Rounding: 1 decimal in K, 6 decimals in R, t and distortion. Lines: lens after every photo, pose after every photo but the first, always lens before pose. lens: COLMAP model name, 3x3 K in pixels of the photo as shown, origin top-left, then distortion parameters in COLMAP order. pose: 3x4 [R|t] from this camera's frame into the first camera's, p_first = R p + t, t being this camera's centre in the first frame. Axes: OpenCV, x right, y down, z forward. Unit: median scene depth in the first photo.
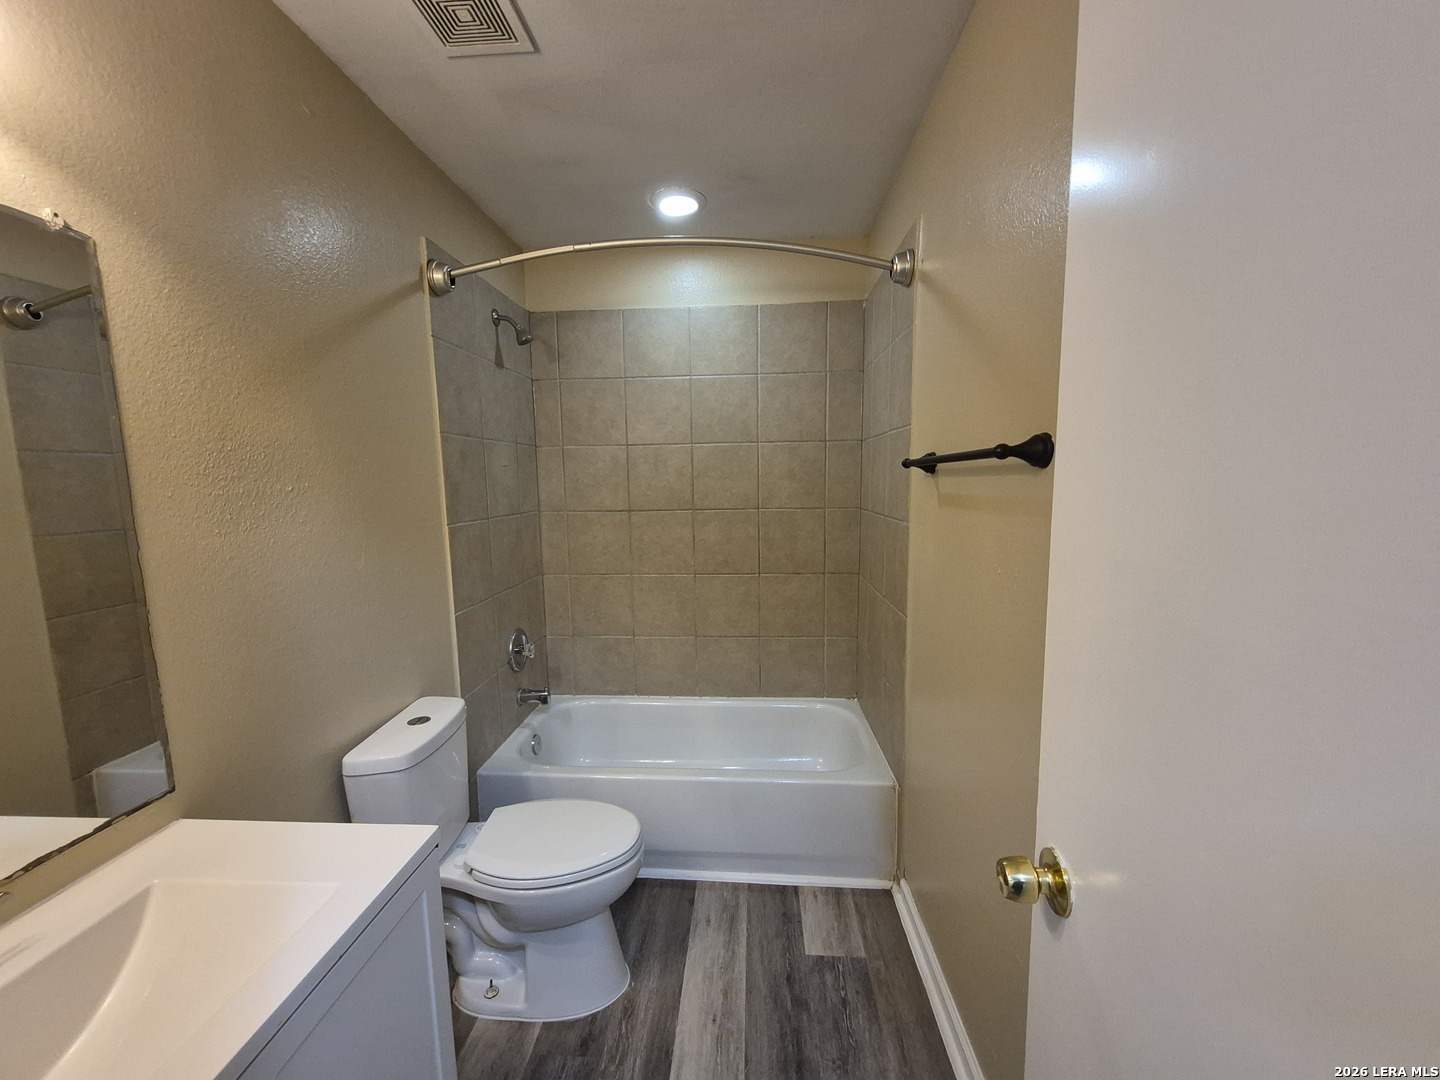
lens RADIAL K [[569.1, 0, 718.2], [0, 569.1, 543.3], [0, 0, 1]] dist [0.007859, -0.001715]
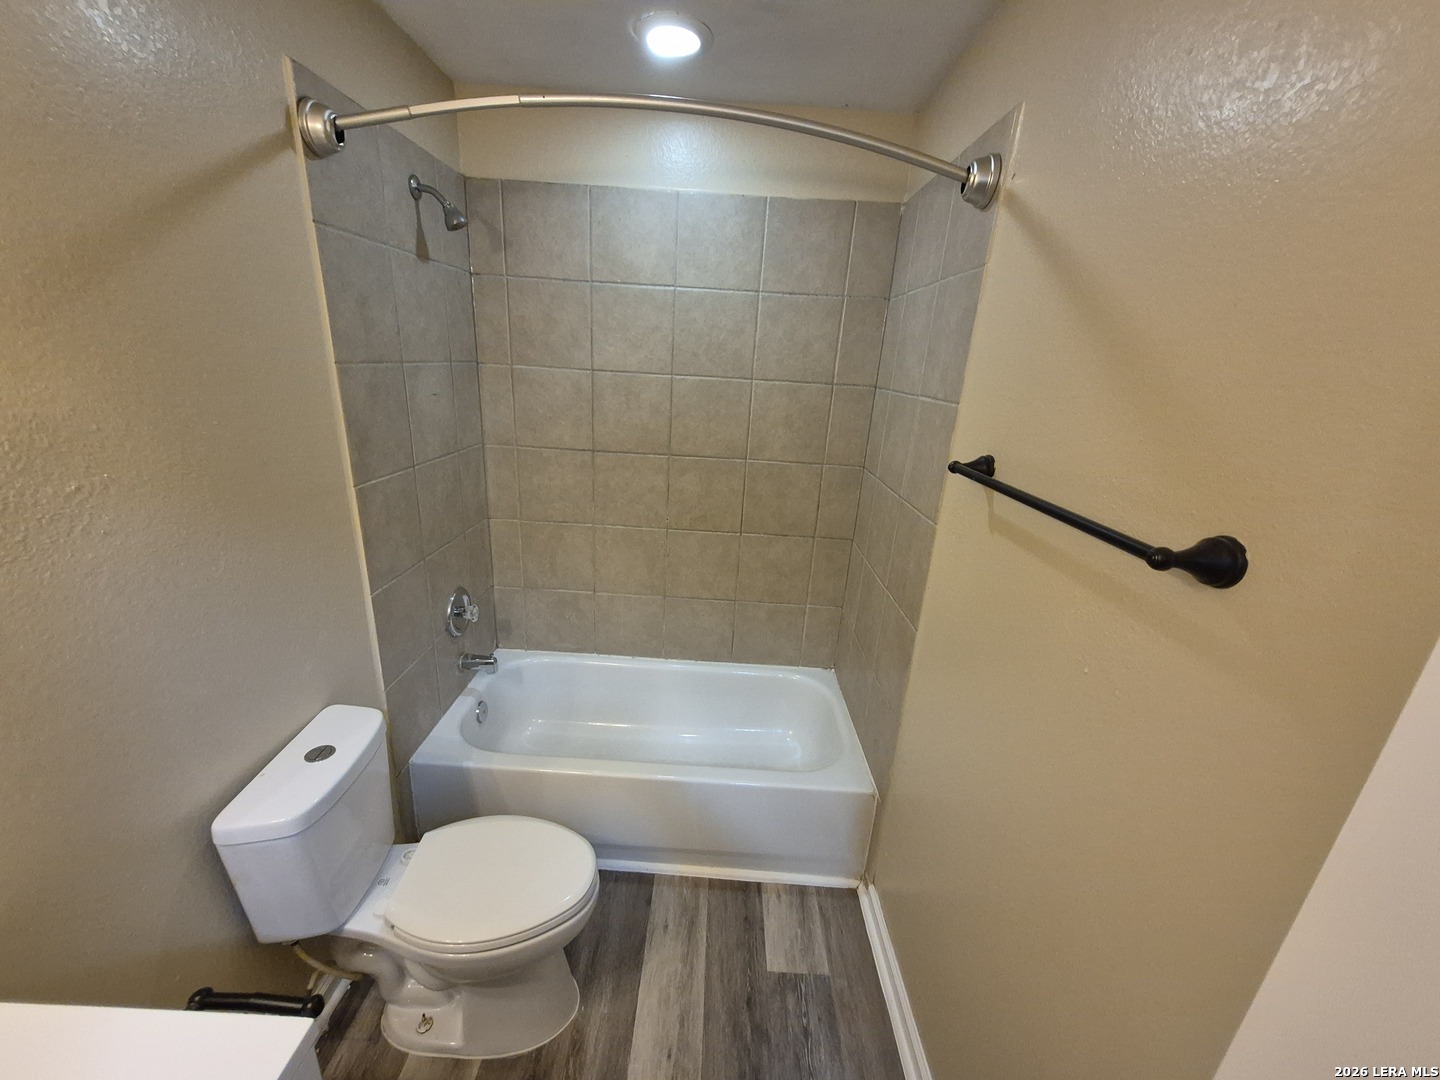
lens RADIAL K [[569.1, 0, 714.6], [0, 569.1, 543.7], [0, 0, 1]] dist [0.007859, -0.001715]
pose [[0.996355, 0.056776, 0.063665, -0.030293], [-0.068488, 0.977352, 0.200231, -0.137188], [-0.050855, -0.203861, 0.977678, 0.189837]]
